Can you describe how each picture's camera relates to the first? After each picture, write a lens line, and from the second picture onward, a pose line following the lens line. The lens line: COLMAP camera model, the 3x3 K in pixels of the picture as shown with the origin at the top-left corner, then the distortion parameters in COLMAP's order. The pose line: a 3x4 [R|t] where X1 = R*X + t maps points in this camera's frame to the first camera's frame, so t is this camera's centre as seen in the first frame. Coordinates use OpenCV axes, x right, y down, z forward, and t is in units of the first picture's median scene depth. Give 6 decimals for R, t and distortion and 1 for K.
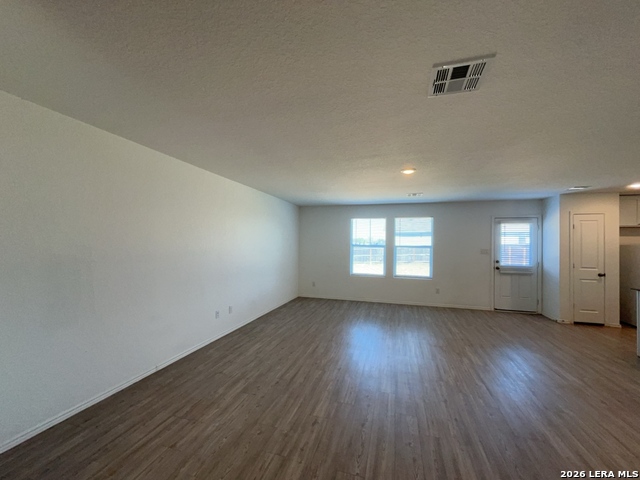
lens RADIAL K [[258.3, 0, 322.4], [0, 258.3, 241.1], [0, 0, 1]] dist [0.000858, -0.000329]
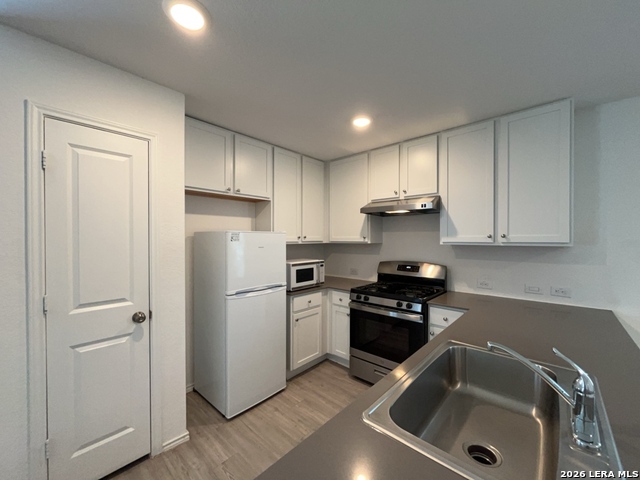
lens RADIAL K [[258.3, 0, 321.9], [0, 258.3, 242.3], [0, 0, 1]] dist [0.000858, -0.000329]
pose [[0.441770, -0.023645, 0.896817, 0.746679], [-0.005144, 0.999569, 0.028888, 0.016681], [-0.897114, -0.017375, 0.441458, 0.538089]]
